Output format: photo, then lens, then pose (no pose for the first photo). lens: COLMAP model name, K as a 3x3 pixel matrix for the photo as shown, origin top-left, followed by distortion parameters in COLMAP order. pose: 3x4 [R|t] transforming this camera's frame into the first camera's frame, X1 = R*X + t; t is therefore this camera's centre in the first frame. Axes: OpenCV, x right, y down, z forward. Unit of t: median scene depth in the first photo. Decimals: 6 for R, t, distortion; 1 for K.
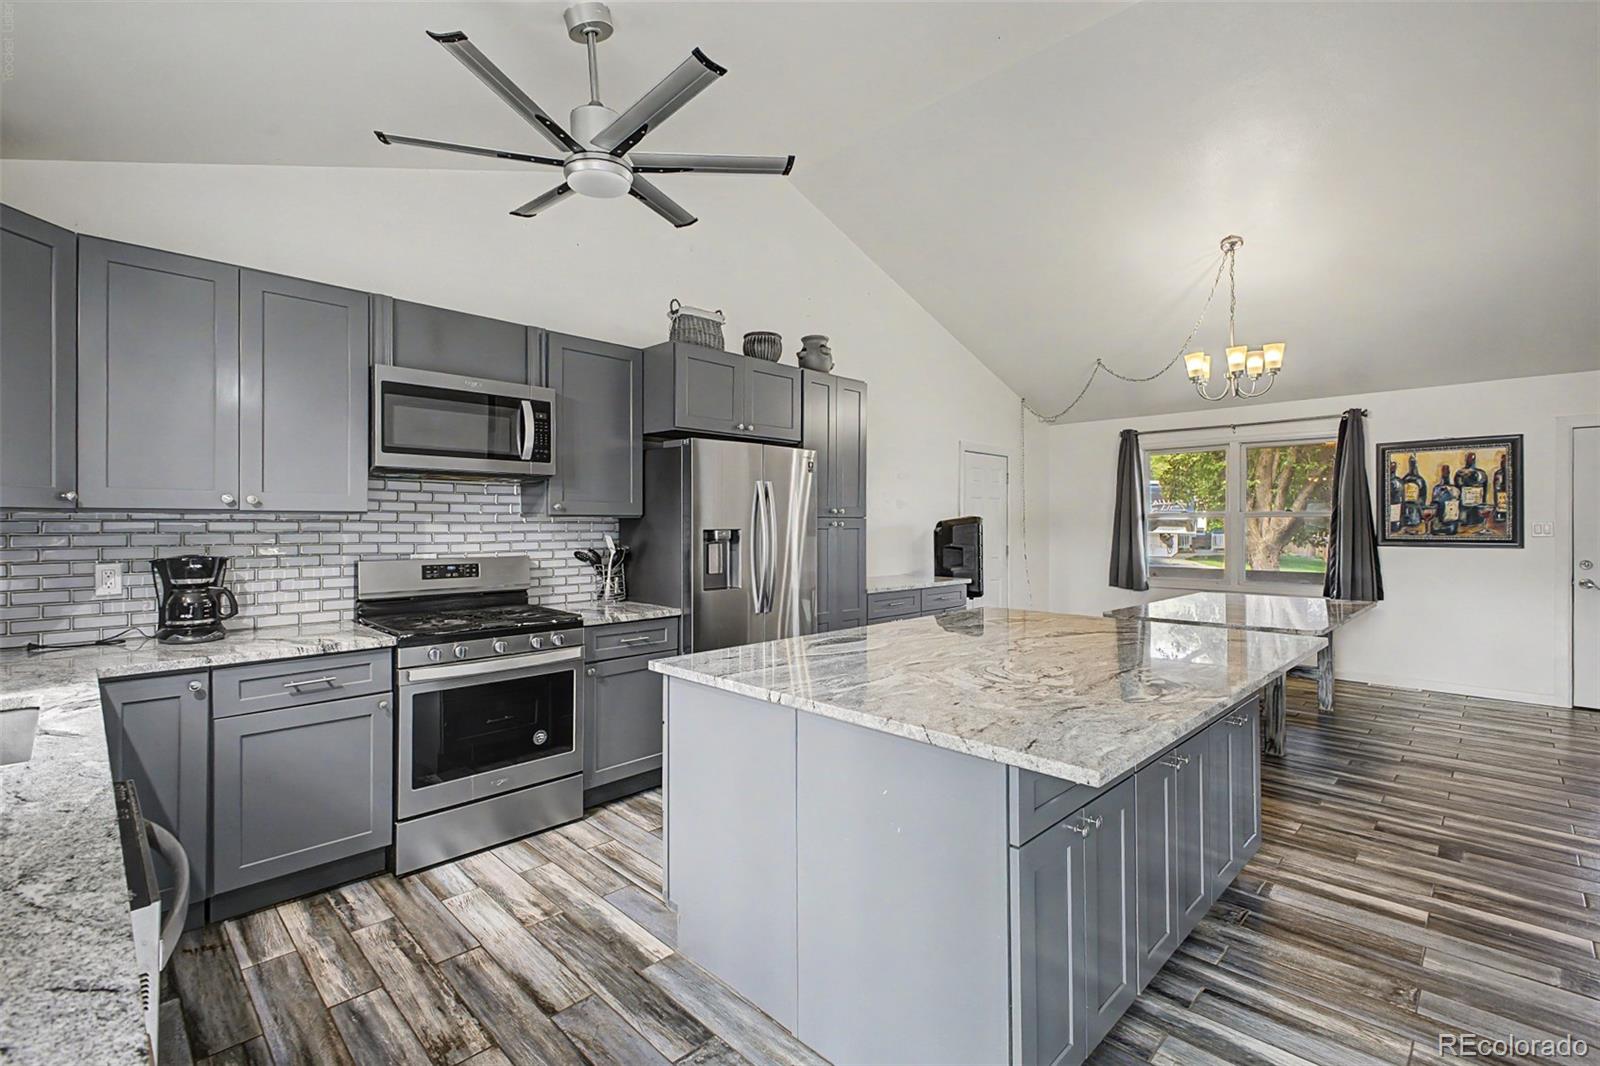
lens RADIAL K [[711.4, 0, 806.0], [0, 711.4, 520.6], [0, 0, 1]] dist [0.000507, -0.000198]
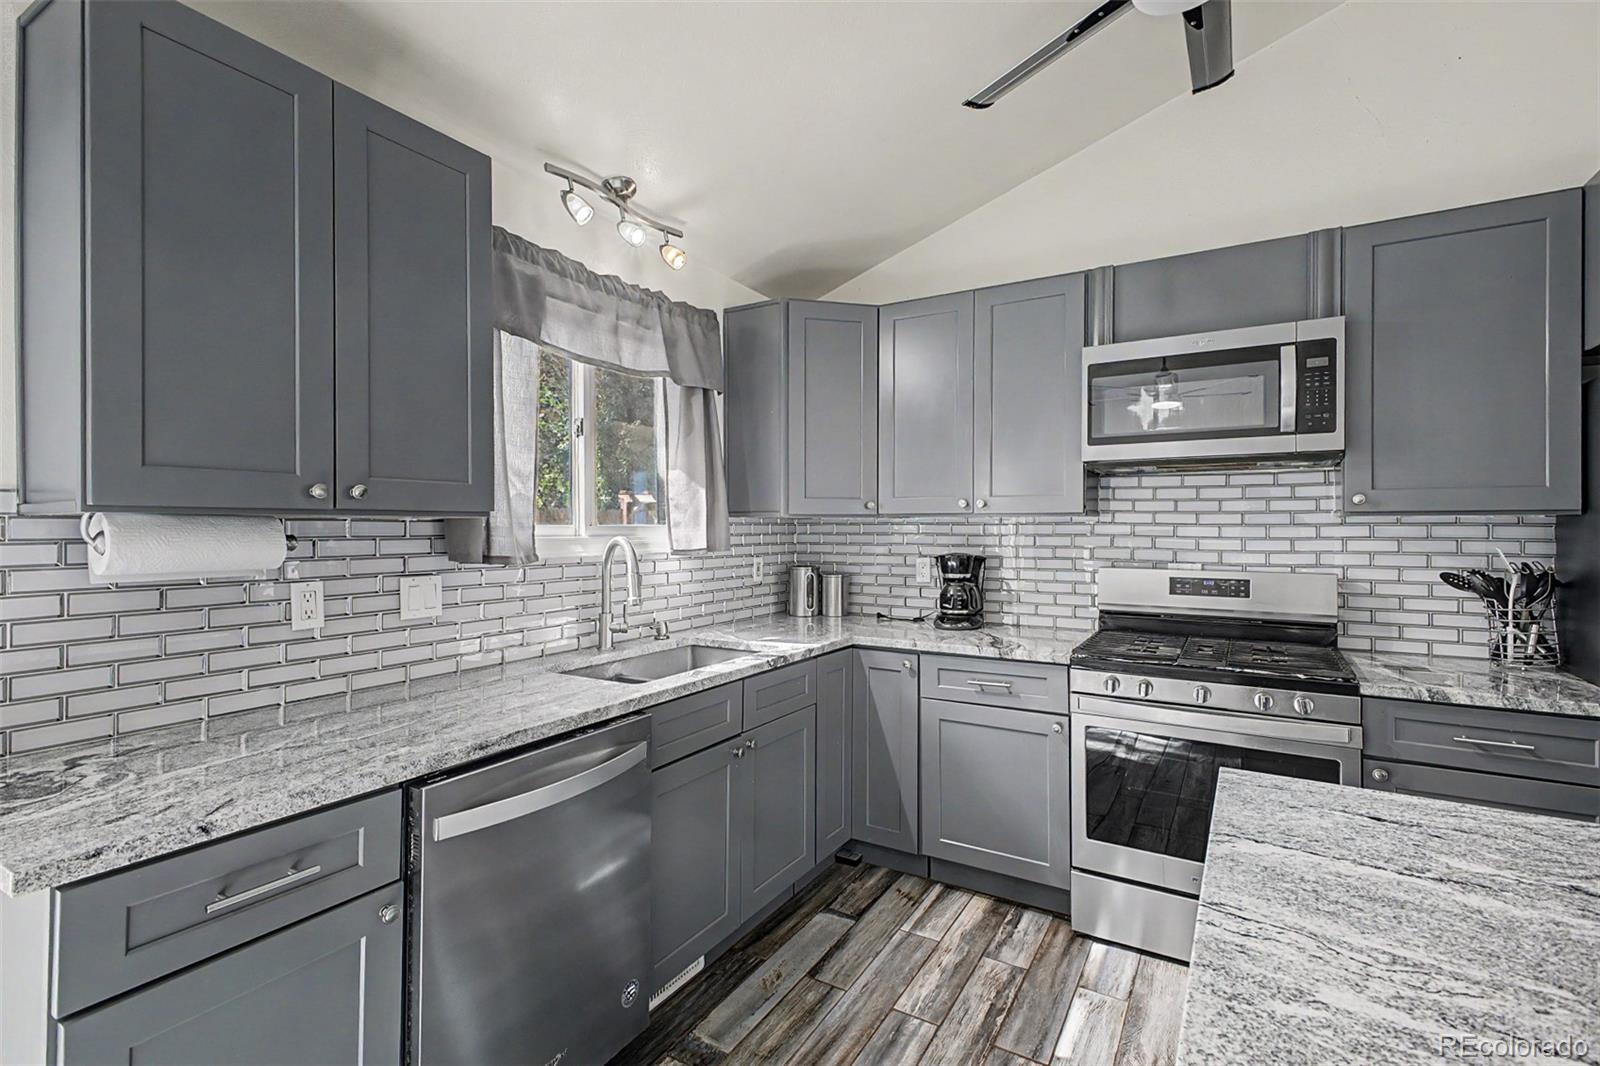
lens RADIAL K [[746.6, 0, 798.1], [0, 746.6, 524.5], [0, 0, 1]] dist [0.038028, -0.014990]
pose [[0.237304, -0.003354, -0.971430, 0.241118], [0.001297, 0.999994, -0.003136, 0.005682], [0.971435, -0.000516, 0.237307, 0.448432]]
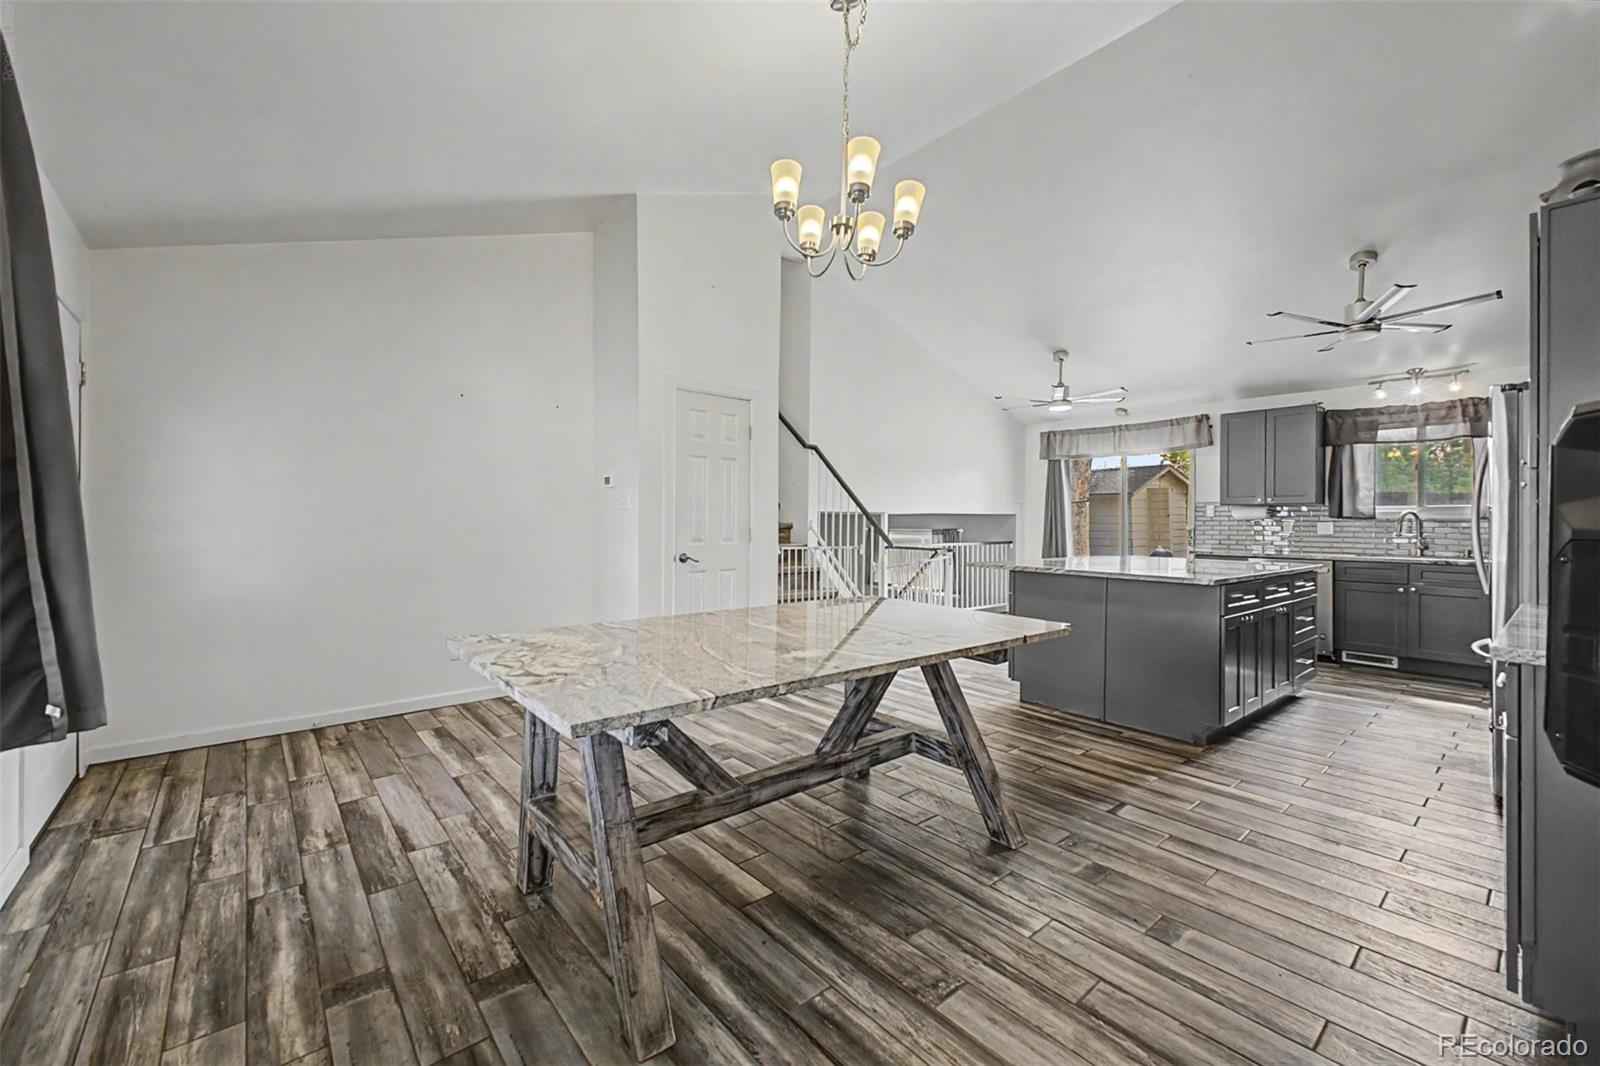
lens RADIAL K [[654.2, 0, 804.8], [0, 654.2, 514.9], [0, 0, 1]] dist [0.024785, -0.006985]
pose [[-0.996426, -0.003131, 0.084416, 1.016311], [-0.003704, 0.999971, -0.006635, 0.054129], [-0.084393, -0.006924, -0.996409, 2.691497]]
